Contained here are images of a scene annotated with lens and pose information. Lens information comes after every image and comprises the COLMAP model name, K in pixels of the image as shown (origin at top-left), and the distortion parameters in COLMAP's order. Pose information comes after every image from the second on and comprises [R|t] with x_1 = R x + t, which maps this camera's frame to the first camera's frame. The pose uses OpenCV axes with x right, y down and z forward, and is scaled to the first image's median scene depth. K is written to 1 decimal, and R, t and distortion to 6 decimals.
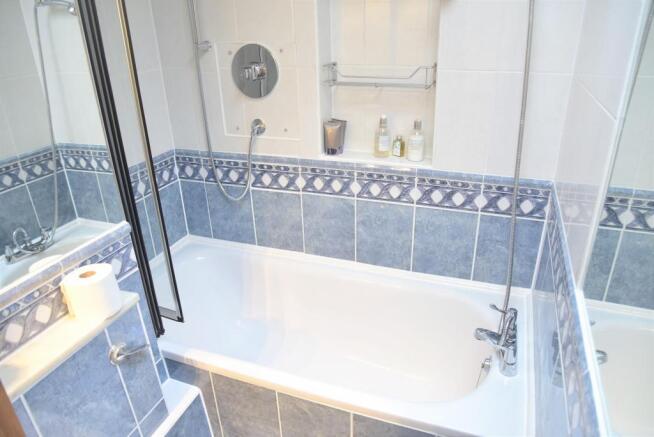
lens RADIAL K [[449.7, 0, 327.0], [0, 449.7, 218.5], [0, 0, 1]] dist [-0.069444, 0.000299]
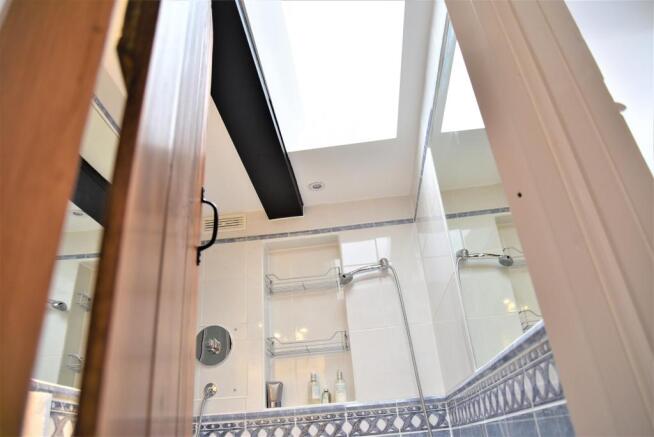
lens RADIAL K [[449.7, 0, 327.0], [0, 449.7, 218.5], [0, 0, 1]] dist [-0.069444, 0.000299]
pose [[0.961083, 0.091125, 0.260797, -0.213804], [0.152279, 0.612918, -0.775334, 0.504164], [-0.230500, 0.784874, 0.575189, -0.122005]]
